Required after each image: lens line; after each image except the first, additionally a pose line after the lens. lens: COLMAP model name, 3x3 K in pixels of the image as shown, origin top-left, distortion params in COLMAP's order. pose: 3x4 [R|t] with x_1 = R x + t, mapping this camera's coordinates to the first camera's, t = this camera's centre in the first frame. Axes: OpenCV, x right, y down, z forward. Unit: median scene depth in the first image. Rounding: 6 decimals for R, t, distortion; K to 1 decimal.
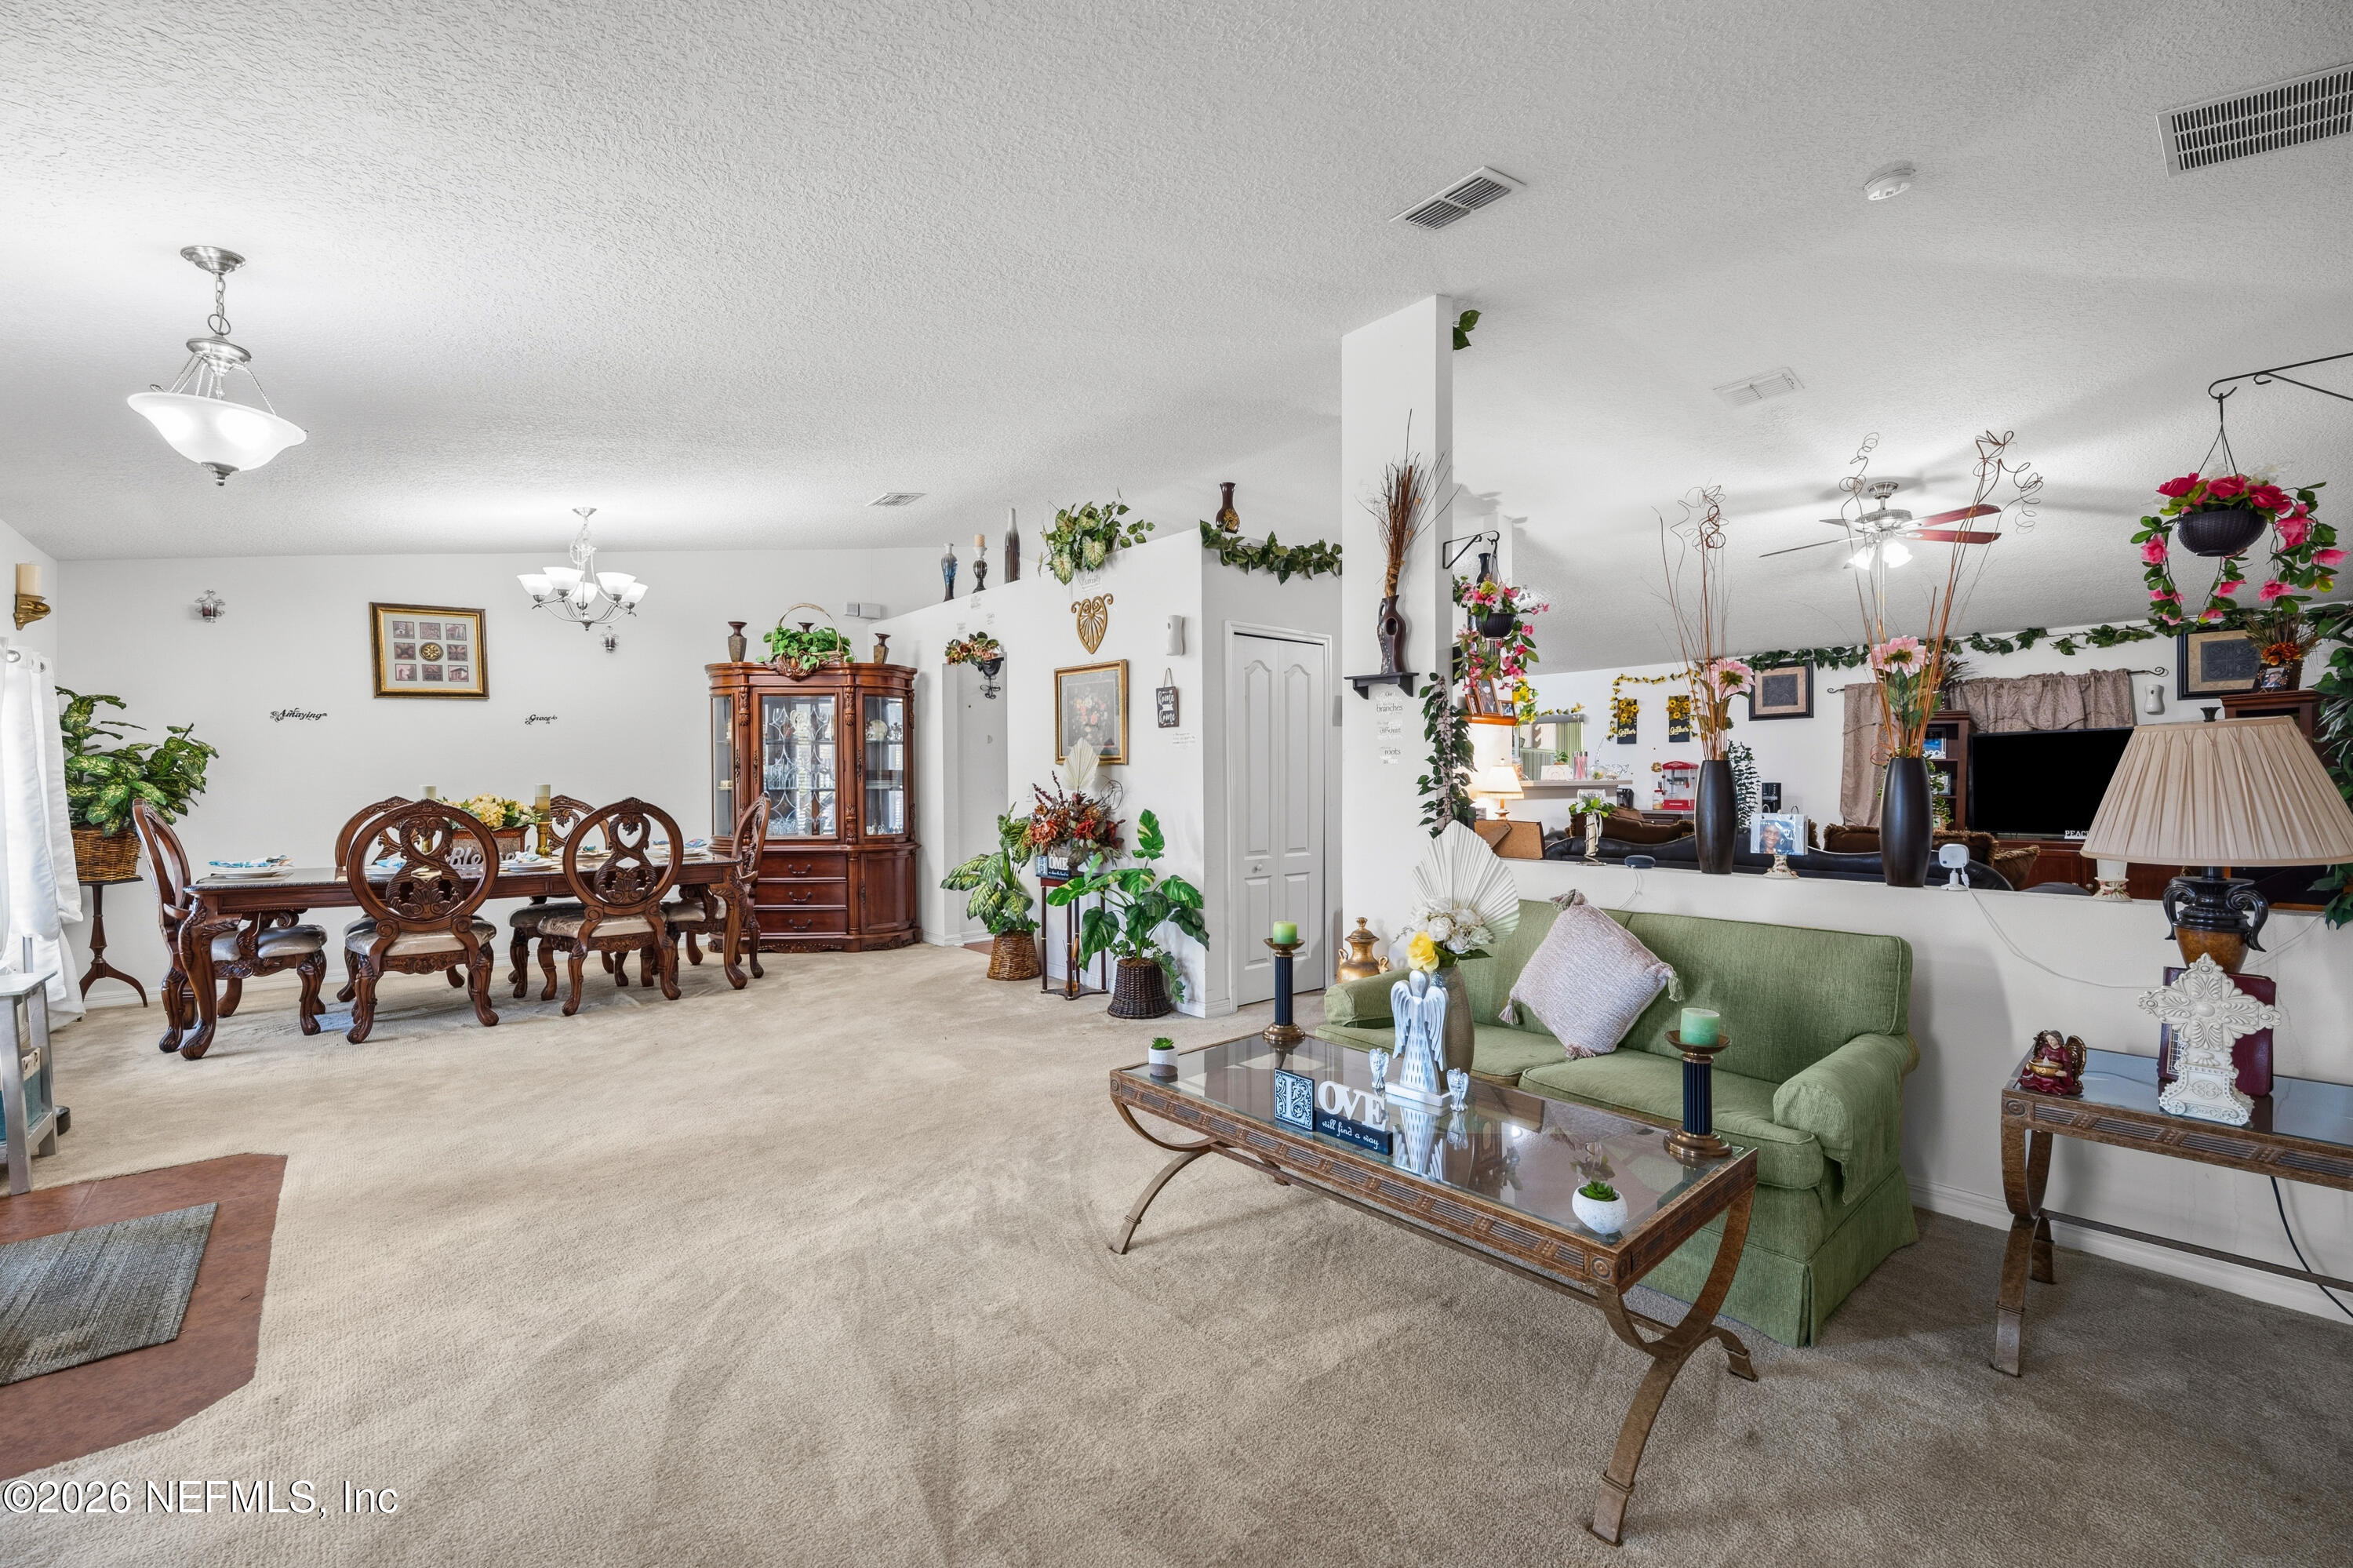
lens RADIAL K [[961.6, 0, 1161.6], [0, 961.6, 781.7], [0, 0, 1]] dist [-0.014666, 0.000752]
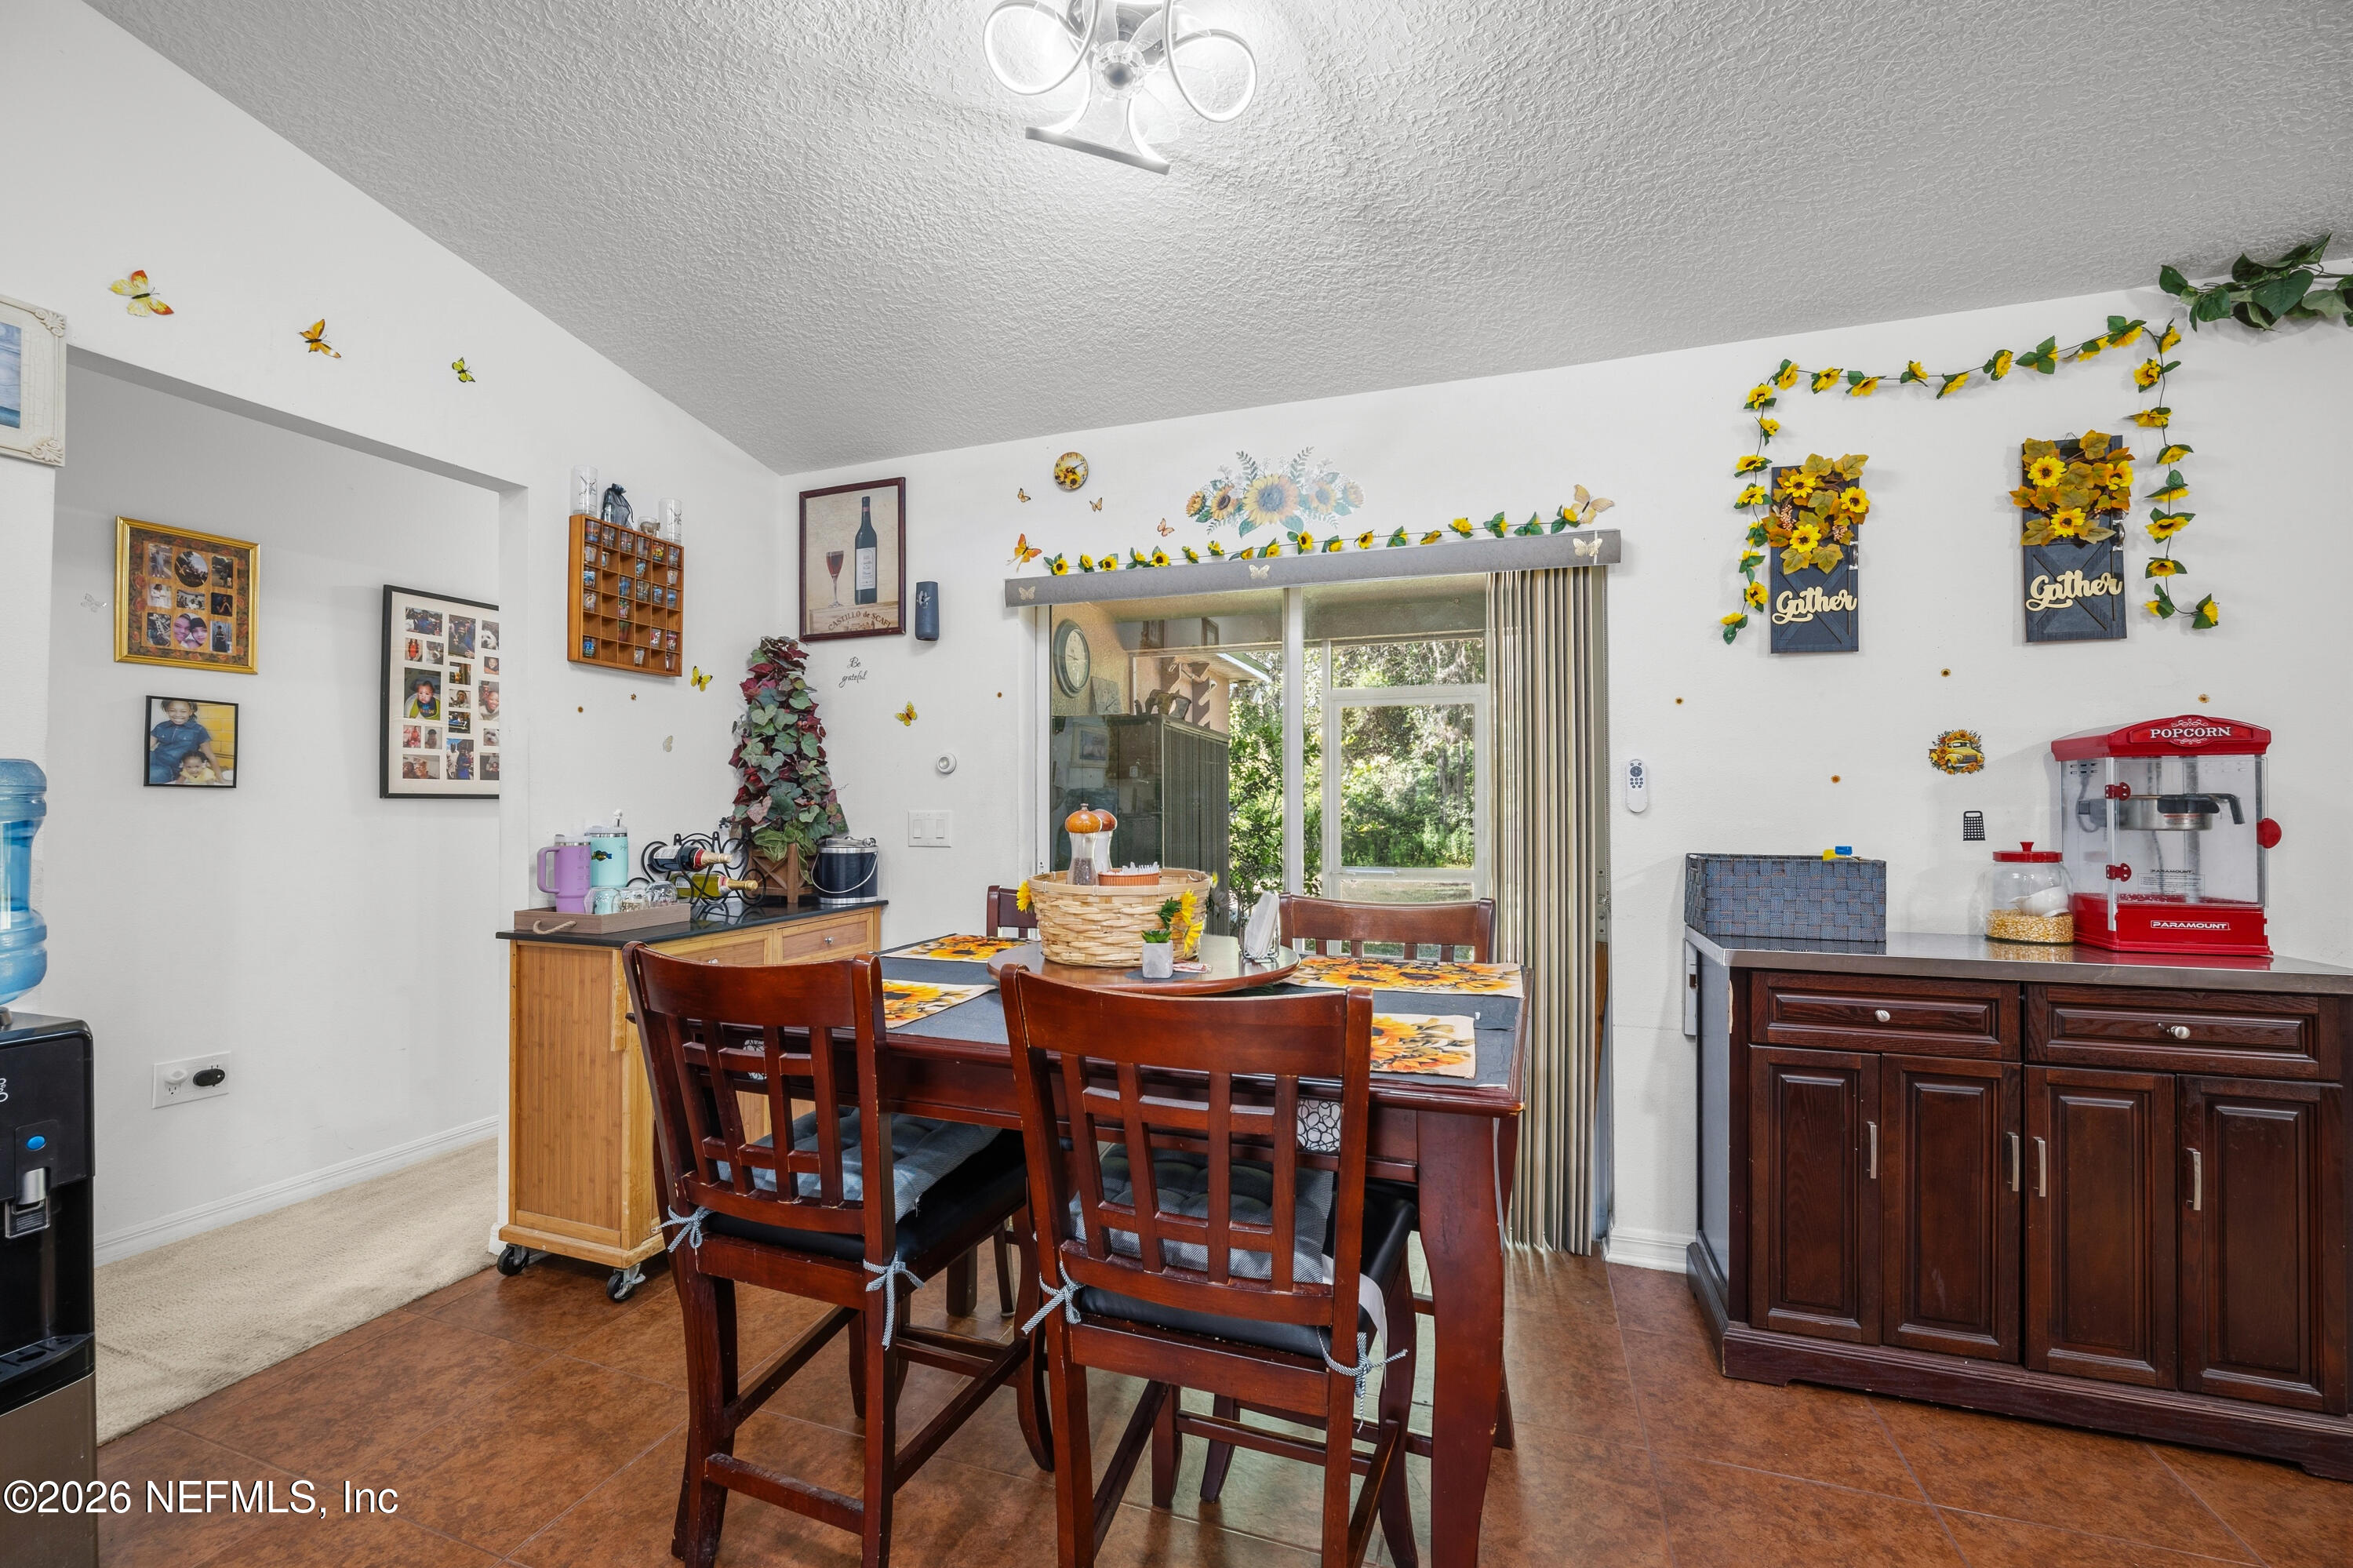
lens RADIAL K [[961.6, 0, 1159.2], [0, 961.6, 795.8], [0, 0, 1]] dist [-0.014666, 0.000752]
pose [[0.868766, 0.005934, 0.495187, 0.347646], [-0.001355, 0.999953, -0.009605, -0.002320], [-0.495220, 0.007673, 0.868734, 1.333326]]
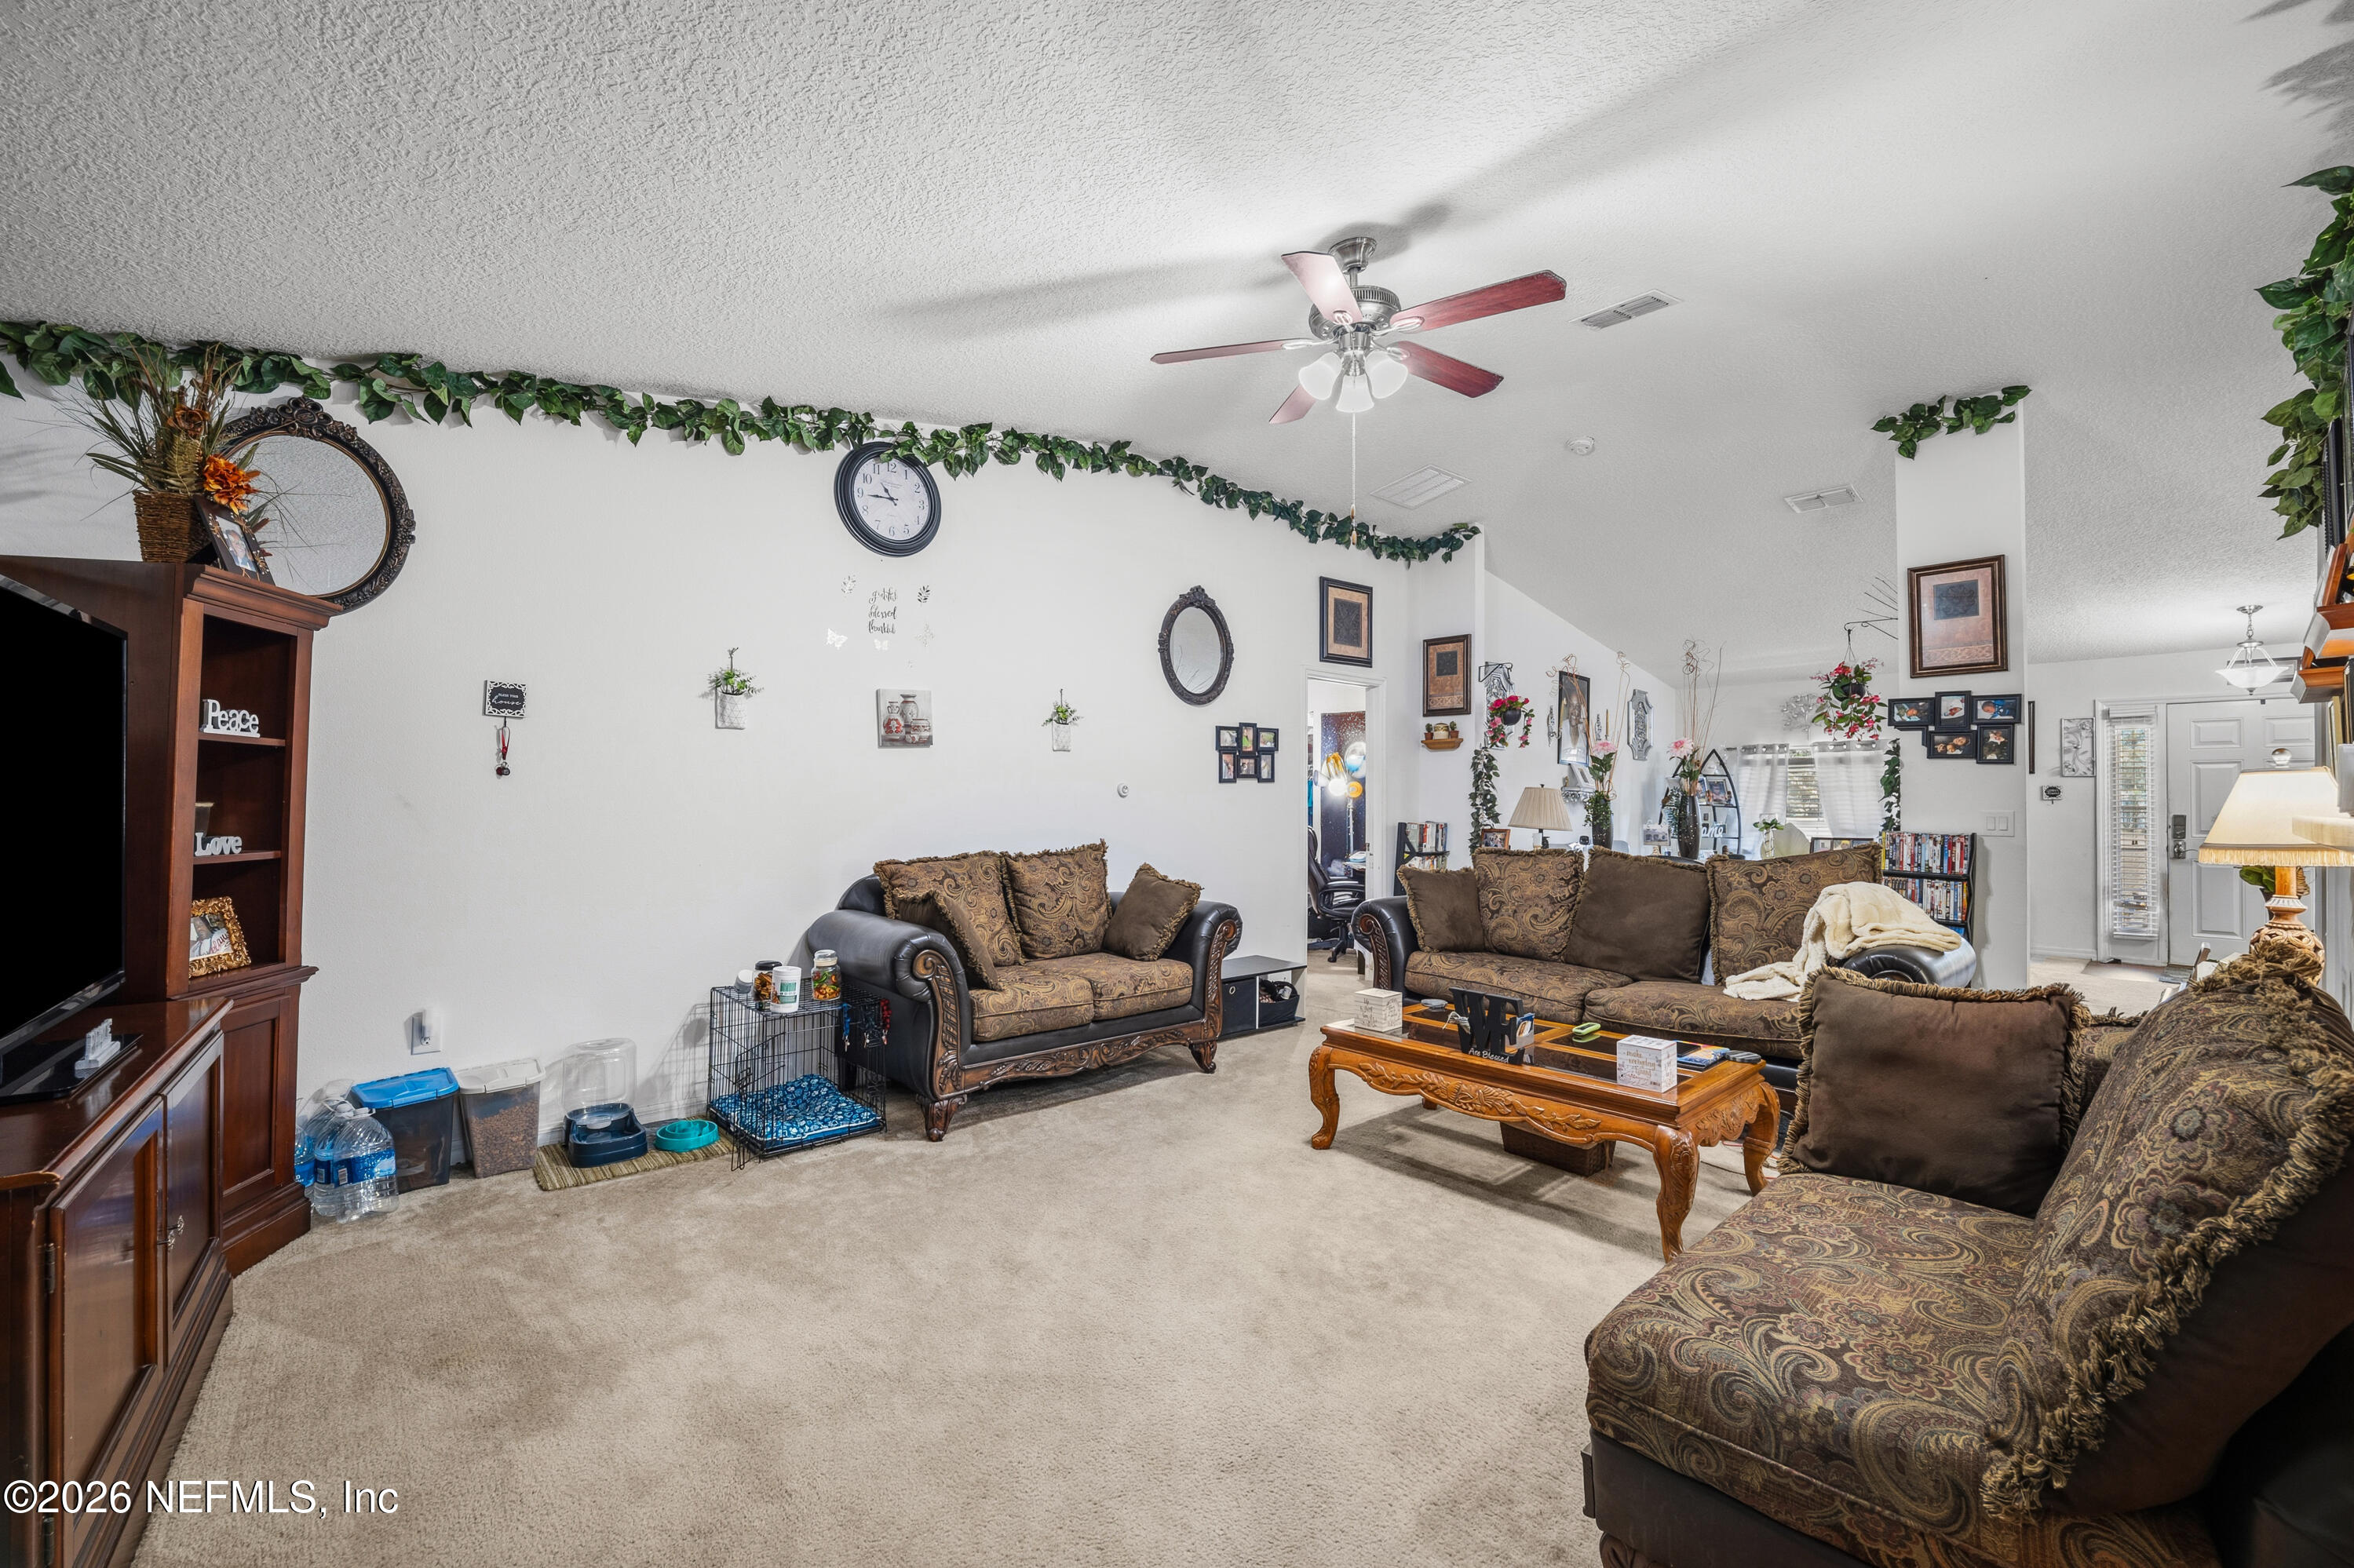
lens RADIAL K [[961.9, 0, 1166.9], [0, 961.9, 780.3], [0, 0, 1]] dist [-0.014666, 0.000752]
pose [[-0.999914, -0.003264, -0.012700, 0.741666], [-0.002994, 0.999771, -0.021203, -0.004965], [0.012767, -0.021163, -0.999695, 1.301490]]
